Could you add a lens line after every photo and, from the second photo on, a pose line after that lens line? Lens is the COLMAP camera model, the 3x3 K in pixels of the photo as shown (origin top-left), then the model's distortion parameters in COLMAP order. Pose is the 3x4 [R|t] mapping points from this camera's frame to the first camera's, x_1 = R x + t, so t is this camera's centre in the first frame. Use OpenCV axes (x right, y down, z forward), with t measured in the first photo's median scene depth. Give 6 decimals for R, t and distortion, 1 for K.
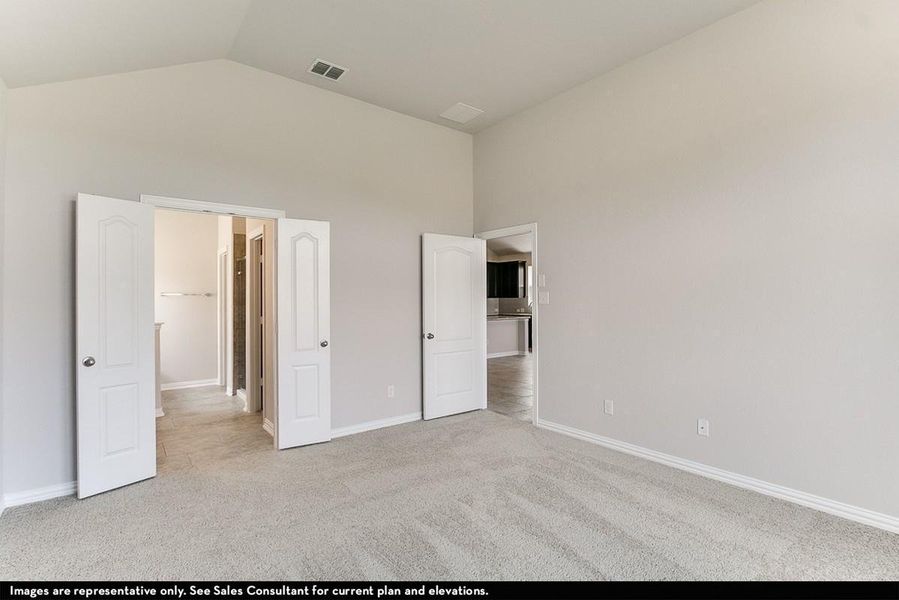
lens RADIAL K [[420.2, 0, 449.5], [0, 420.2, 300.0], [0, 0, 1]] dist [-0.000306, -0.000169]
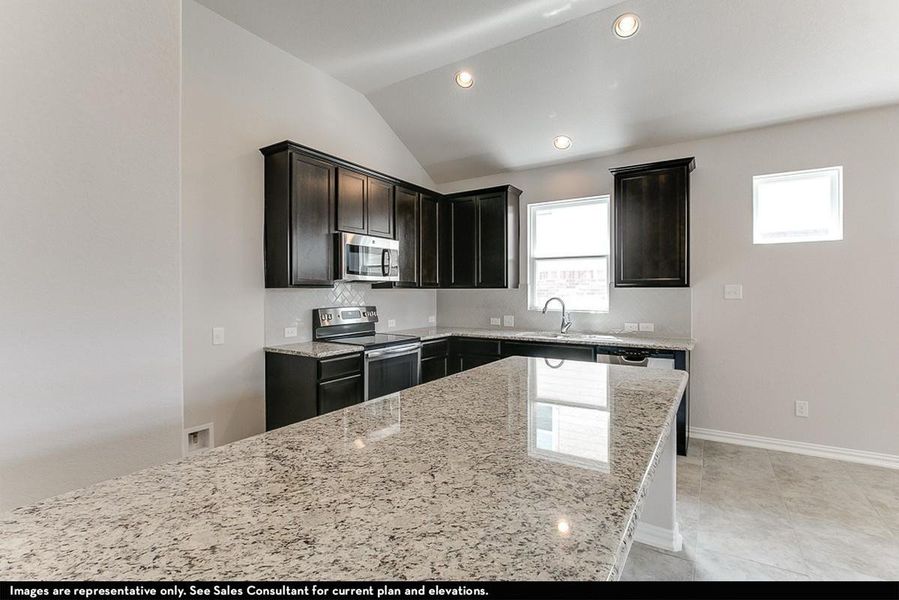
lens RADIAL K [[420.2, 0, 449.5], [0, 420.2, 300.0], [0, 0, 1]] dist [-0.000306, -0.000169]
pose [[0.942889, -0.002910, 0.333093, -0.004398], [-0.002963, 0.999849, 0.017122, -0.001150], [-0.333093, -0.017131, 0.942738, 0.664424]]
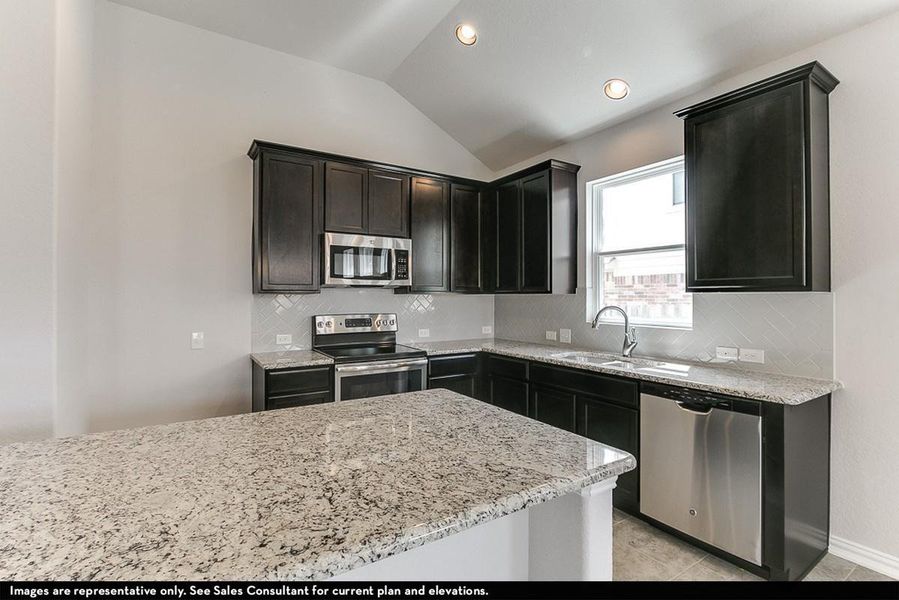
lens RADIAL K [[420.2, 0, 449.5], [0, 420.2, 300.0], [0, 0, 1]] dist [-0.000306, -0.000169]
pose [[0.996296, 0.006186, -0.085771, 0.118648], [-0.005675, 0.999965, 0.006197, -0.002189], [0.085806, -0.005687, 0.996296, 0.705341]]
